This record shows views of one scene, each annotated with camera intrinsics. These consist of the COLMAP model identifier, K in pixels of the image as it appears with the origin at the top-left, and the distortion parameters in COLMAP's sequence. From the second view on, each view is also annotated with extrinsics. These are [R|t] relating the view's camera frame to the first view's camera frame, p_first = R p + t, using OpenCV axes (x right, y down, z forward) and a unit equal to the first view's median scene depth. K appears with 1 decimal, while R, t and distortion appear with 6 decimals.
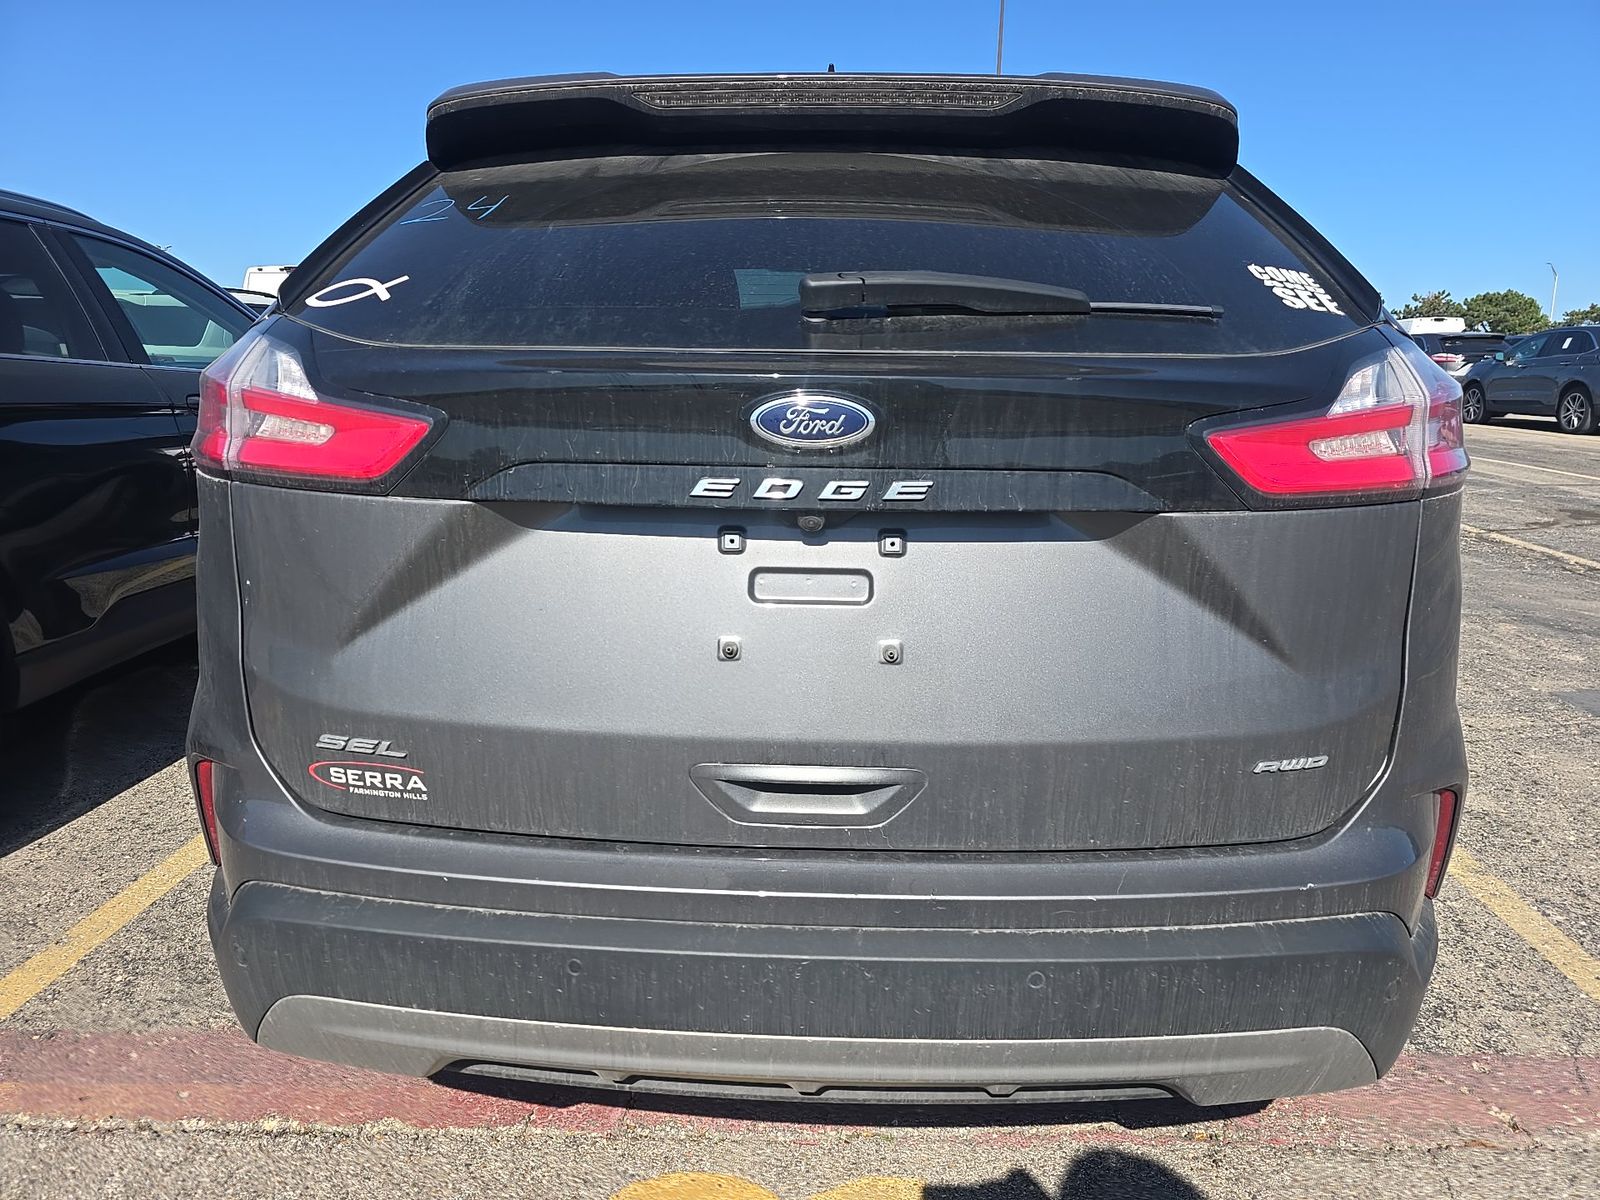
lens RADIAL K [[1050.7, 0, 800.0], [0, 1050.7, 600.0], [0, 0, 1]] dist [0.006388, 0.000401]
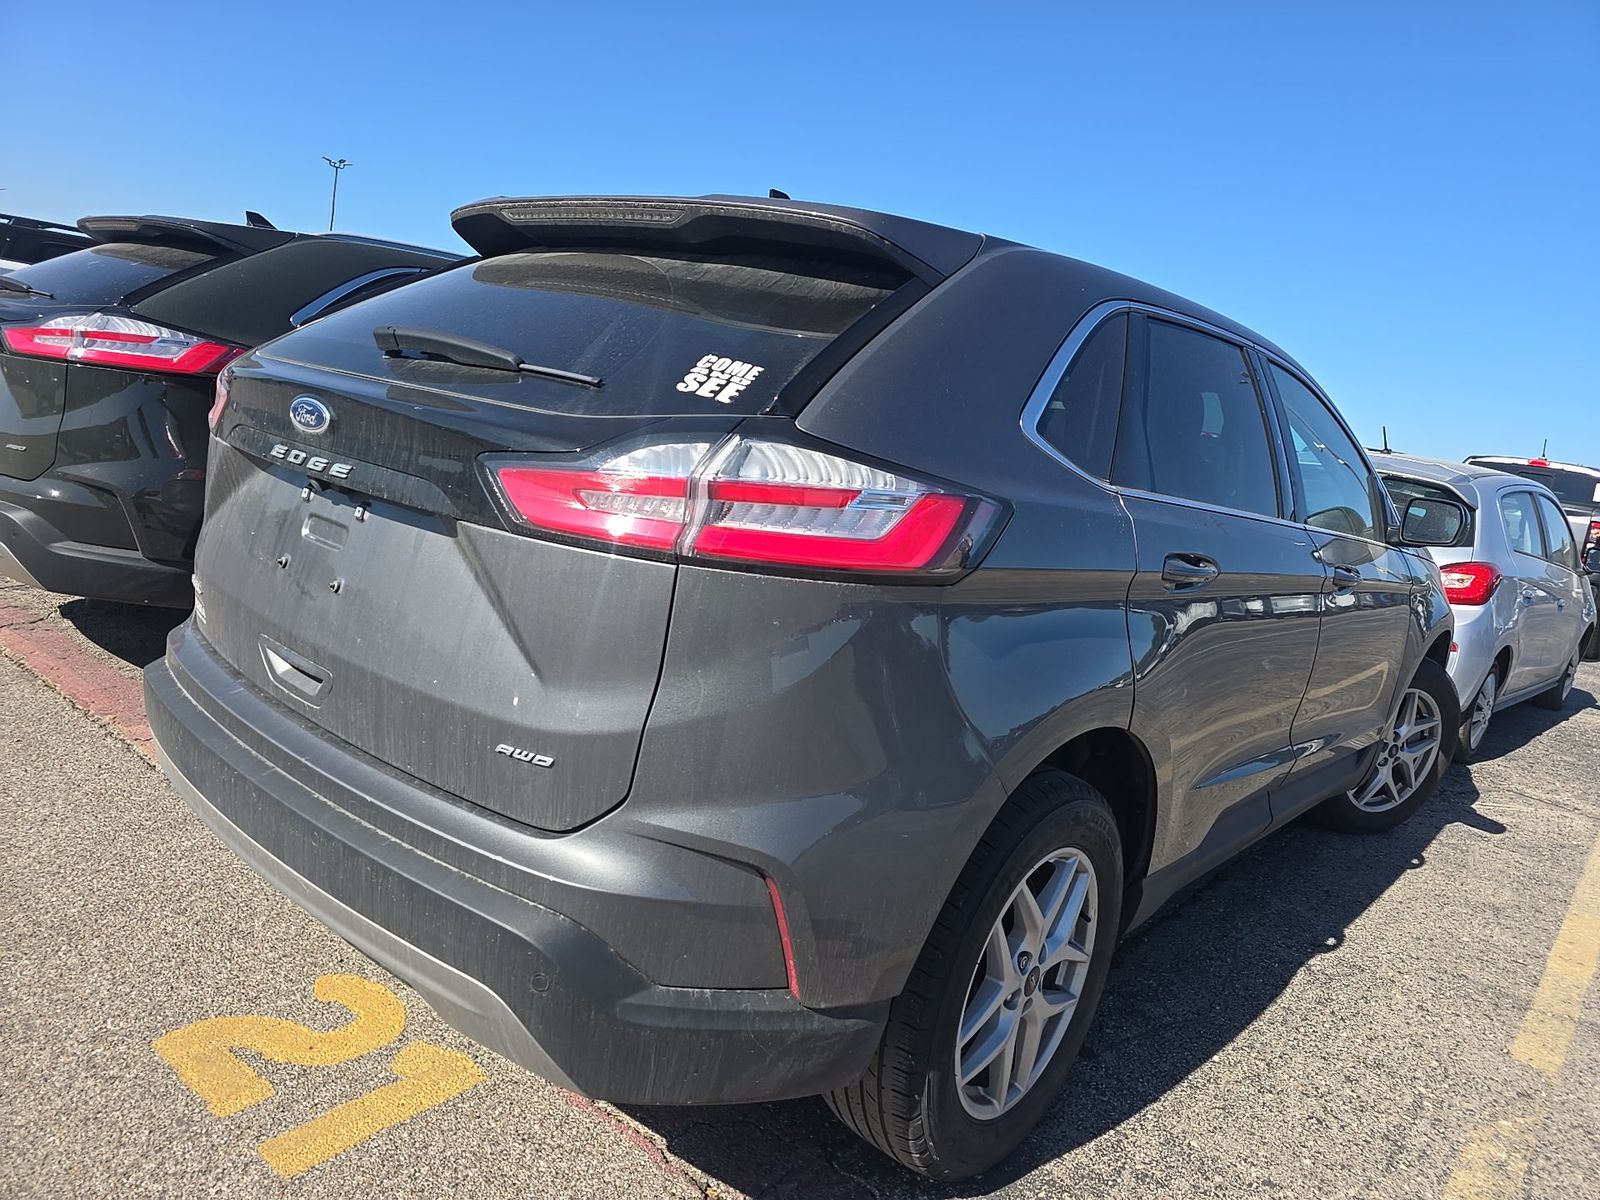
lens RADIAL K [[1050.7, 0, 800.0], [0, 1050.7, 600.0], [0, 0, 1]] dist [0.006388, 0.000401]
pose [[0.791778, 0.218583, -0.570358, 1.347951], [-0.274763, 0.961425, -0.012974, -0.080924], [0.545521, 0.166986, 0.821293, 0.173531]]
